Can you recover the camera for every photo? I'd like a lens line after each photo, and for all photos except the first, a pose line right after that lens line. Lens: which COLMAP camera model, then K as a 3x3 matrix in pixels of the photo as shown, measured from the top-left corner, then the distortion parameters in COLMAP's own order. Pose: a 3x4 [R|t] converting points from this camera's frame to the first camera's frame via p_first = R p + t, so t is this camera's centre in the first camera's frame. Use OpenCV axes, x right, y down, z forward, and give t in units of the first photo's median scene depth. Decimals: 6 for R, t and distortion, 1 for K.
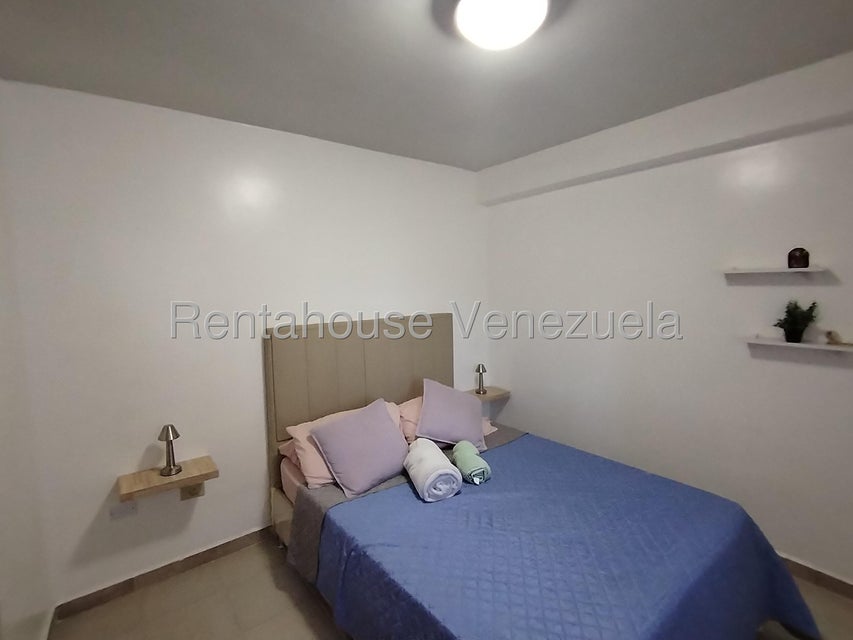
lens RADIAL K [[408.5, 0, 419.4], [0, 408.5, 321.5], [0, 0, 1]] dist [-0.009361, 0.004626]
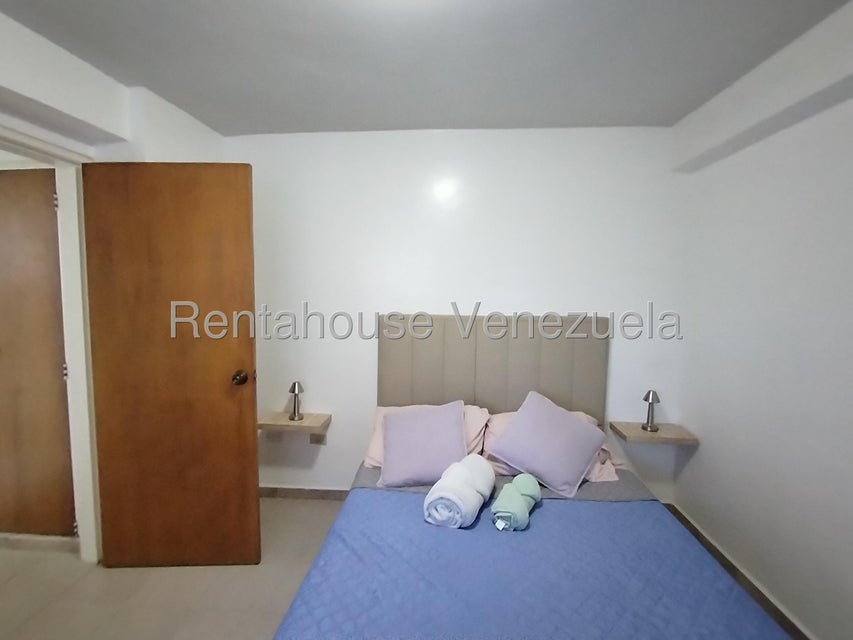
lens RADIAL K [[408.5, 0, 425.7], [0, 408.5, 318.1], [0, 0, 1]] dist [-0.009361, 0.004626]
pose [[0.754836, 0.095204, -0.648967, 0.507862], [-0.087940, 0.995167, 0.043705, -0.037198], [0.649991, 0.024080, 0.759560, 0.280701]]
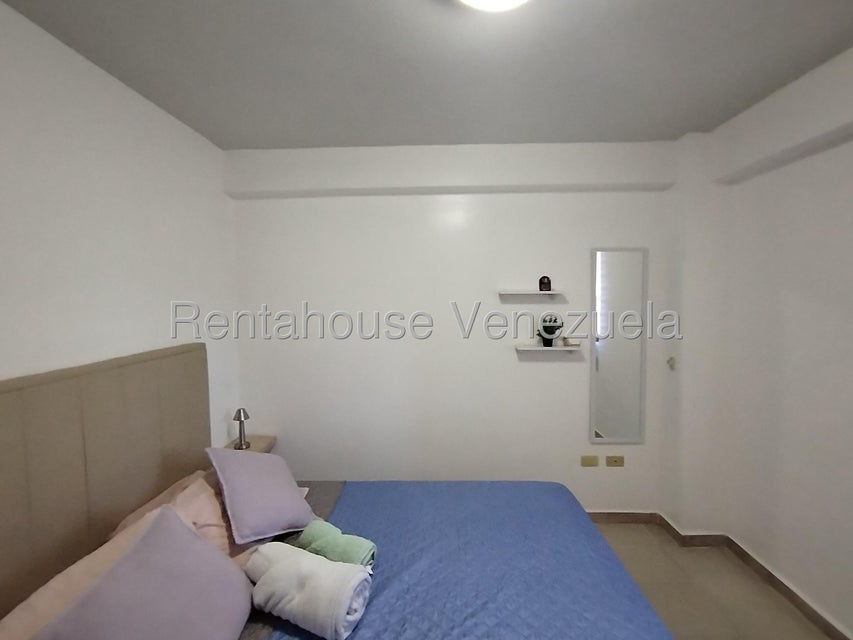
lens RADIAL K [[408.5, 0, 429.2], [0, 408.5, 319.5], [0, 0, 1]] dist [-0.009361, 0.004626]
pose [[0.628357, -0.019105, 0.777691, -0.341124], [0.061520, 0.997788, -0.025195, -0.025910], [-0.775489, 0.063675, 0.628142, 0.431669]]
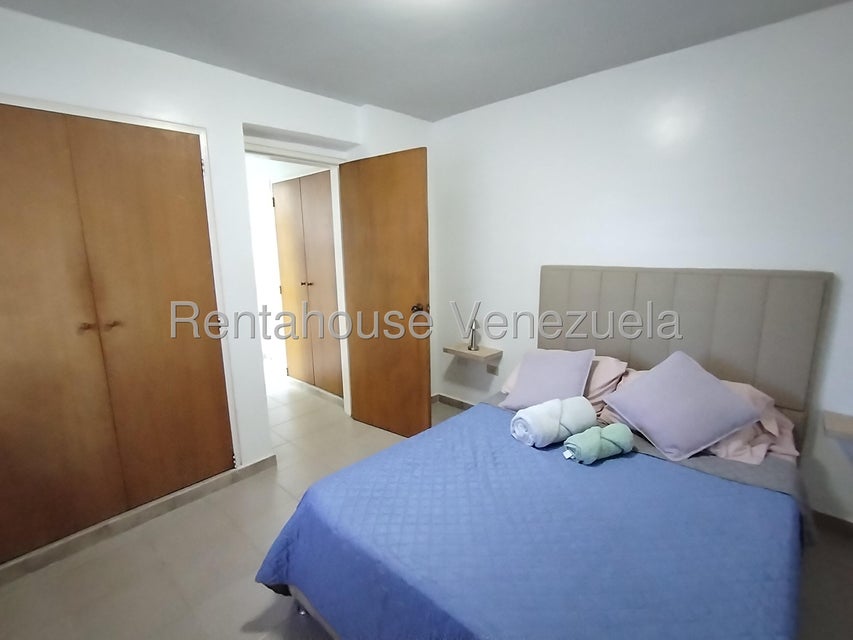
lens RADIAL K [[408.5, 0, 425.7], [0, 408.5, 318.9], [0, 0, 1]] dist [-0.009361, 0.004626]
pose [[0.181707, 0.214002, -0.959784, 0.866748], [-0.066835, 0.976463, 0.205067, -0.059357], [0.981079, 0.026885, 0.191733, 0.511360]]
